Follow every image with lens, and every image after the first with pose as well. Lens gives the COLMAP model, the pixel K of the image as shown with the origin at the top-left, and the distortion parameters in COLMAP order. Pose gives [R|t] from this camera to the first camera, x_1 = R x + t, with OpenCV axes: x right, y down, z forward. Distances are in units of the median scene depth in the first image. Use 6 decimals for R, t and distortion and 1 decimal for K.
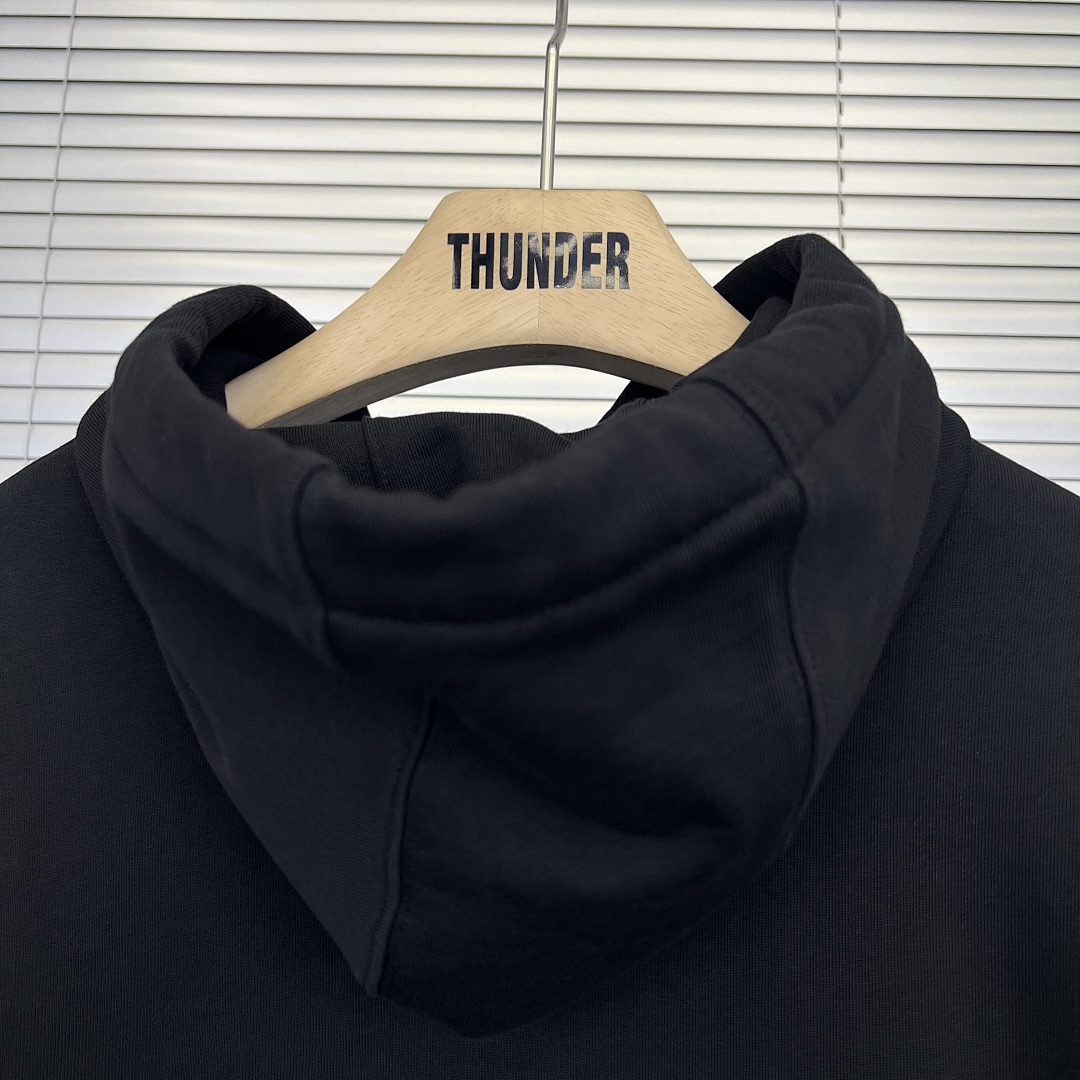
lens RADIAL K [[1076.4, 0, 535.7], [0, 1076.4, 530.7], [0, 0, 1]] dist [-0.011240, 0.000000]
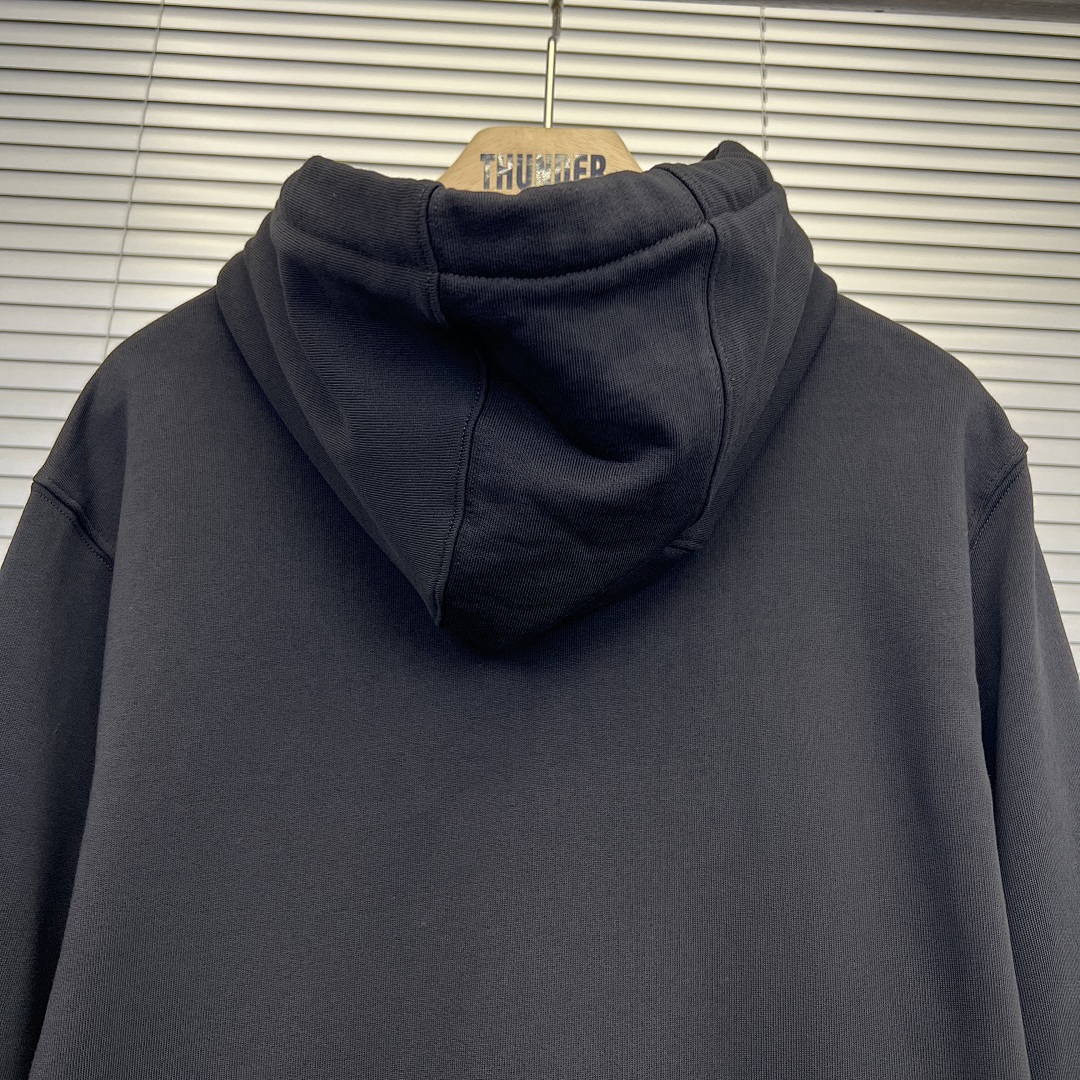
lens RADIAL K [[1076.4, 0, 540.3], [0, 1076.4, 549.6], [0, 0, 1]] dist [-0.011240, 0.000000]
pose [[0.998612, 0.014647, 0.050594, -0.072521], [-0.009978, 0.995771, -0.091328, 0.416458], [-0.051718, 0.090697, 0.994535, -0.423825]]
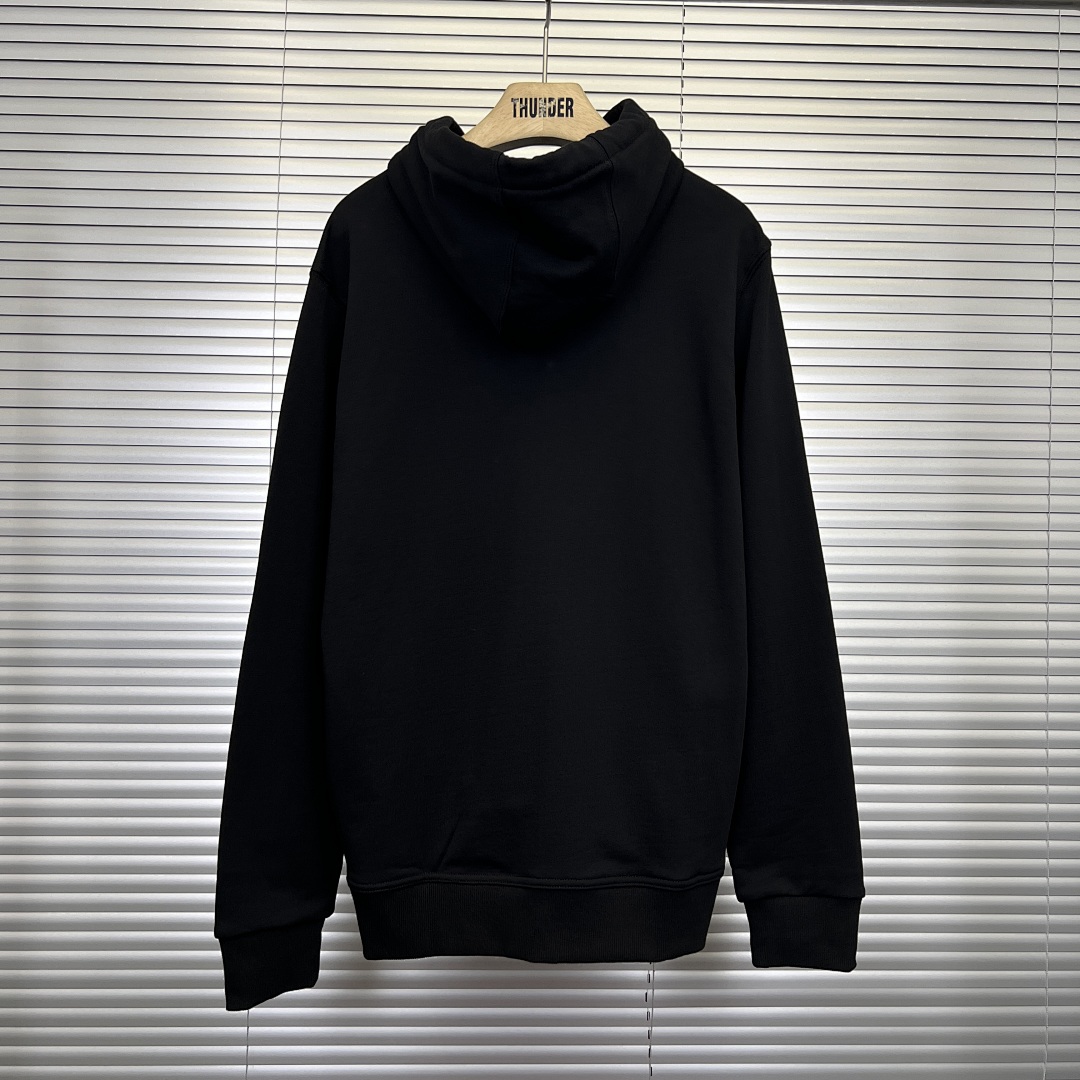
lens RADIAL K [[1076.4, 0, 539.7], [0, 1076.4, 536.1], [0, 0, 1]] dist [-0.011240, 0.000000]
pose [[0.999158, -0.011996, 0.039236, -0.144647], [0.006982, 0.992067, 0.125514, 0.582246], [-0.040430, -0.125134, 0.991316, -2.209001]]
